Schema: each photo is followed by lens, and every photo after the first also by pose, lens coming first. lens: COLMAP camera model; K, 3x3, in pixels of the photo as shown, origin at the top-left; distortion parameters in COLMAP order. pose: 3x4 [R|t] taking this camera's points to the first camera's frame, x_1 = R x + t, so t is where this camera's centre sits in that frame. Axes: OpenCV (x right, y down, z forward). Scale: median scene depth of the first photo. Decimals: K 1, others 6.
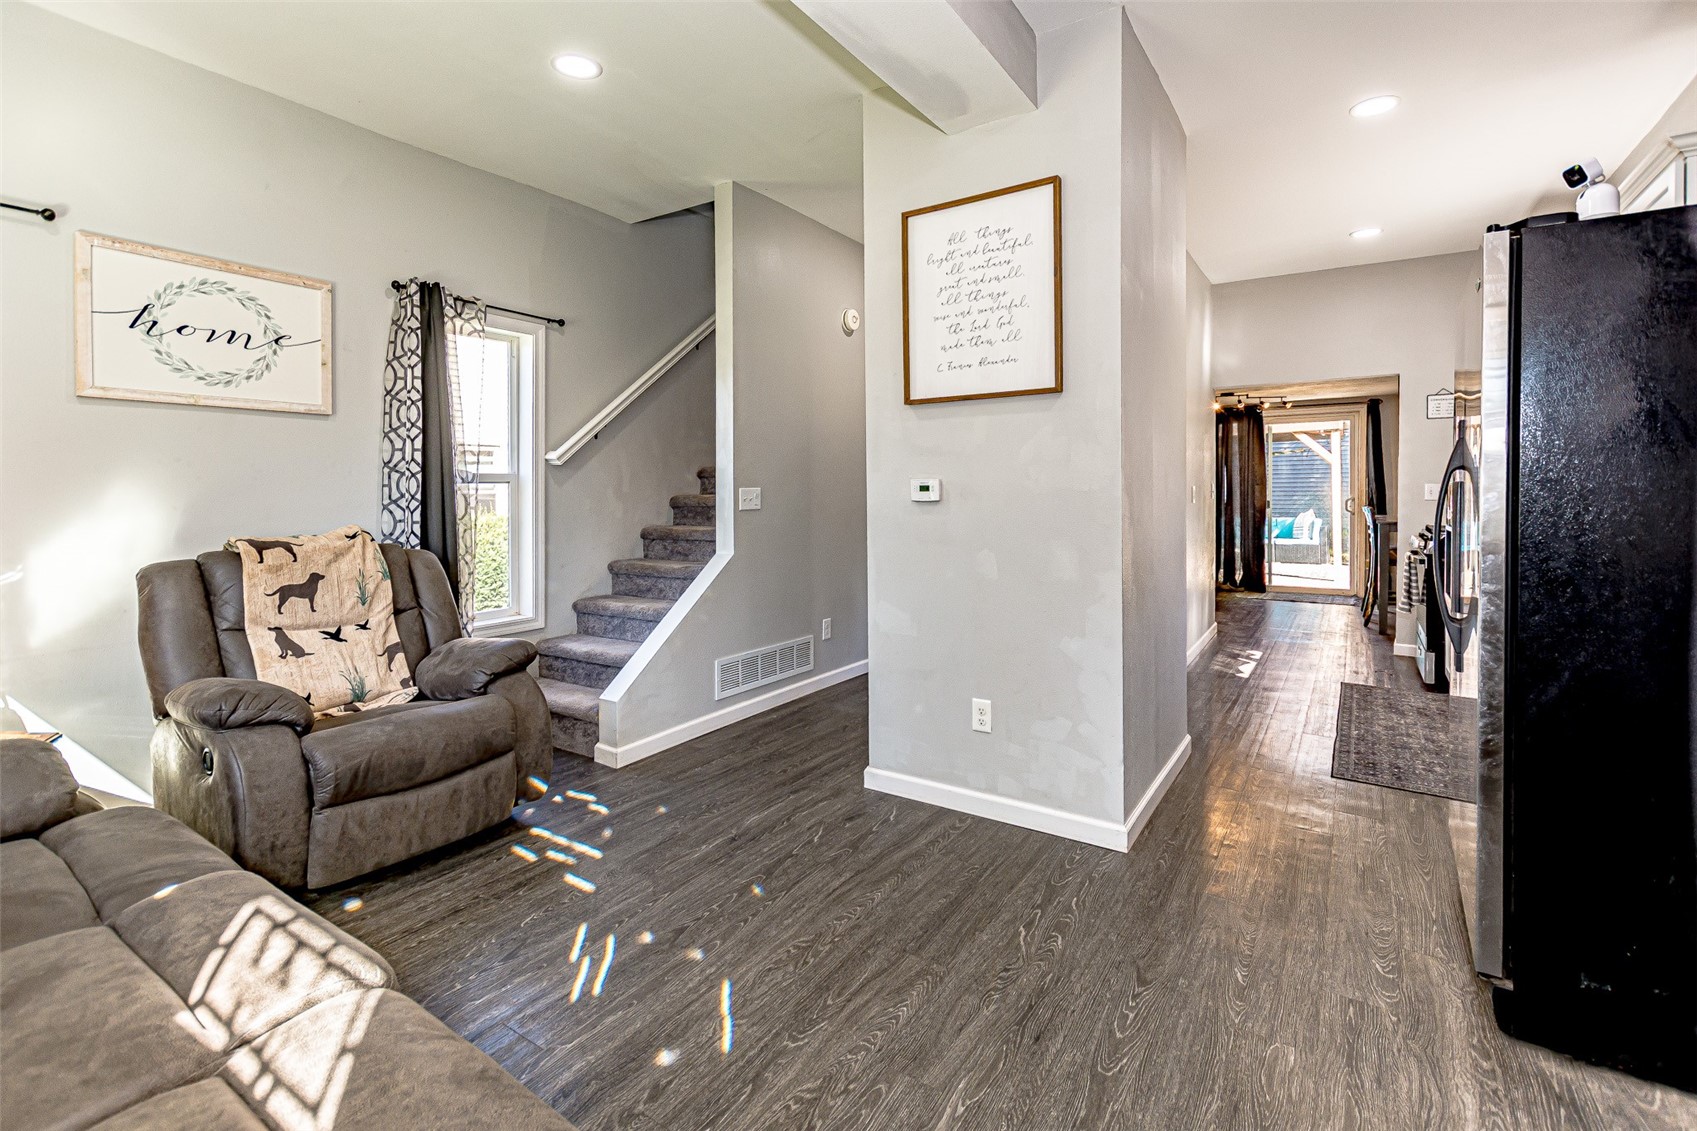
lens RADIAL K [[776.1, 0, 825.7], [0, 776.1, 488.9], [0, 0, 1]] dist [0.003807, -0.000680]
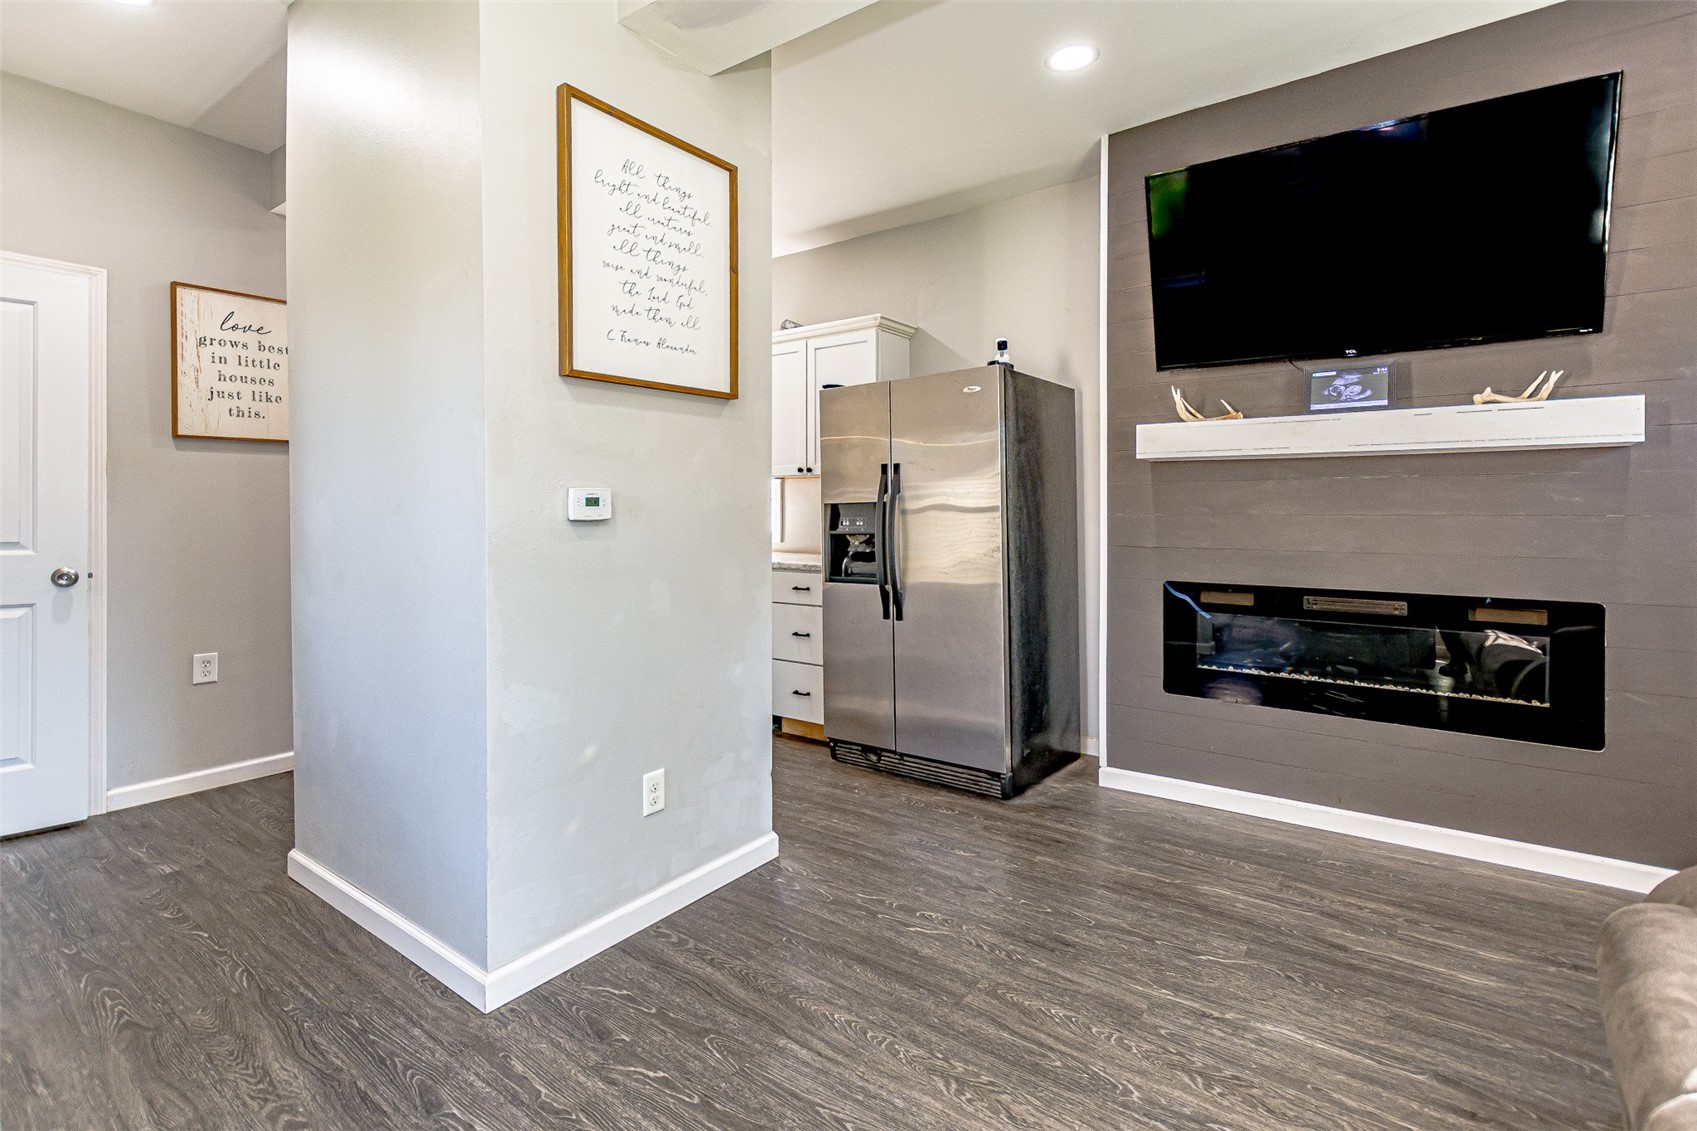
lens RADIAL K [[776.1, 0, 878.2], [0, 776.1, 504.2], [0, 0, 1]] dist [0.003807, -0.000680]
pose [[0.015634, 0.009357, 0.999834, -0.582306], [0.000481, 0.999956, -0.009366, 0.008327], [-0.999878, 0.000627, 0.015629, 0.760893]]
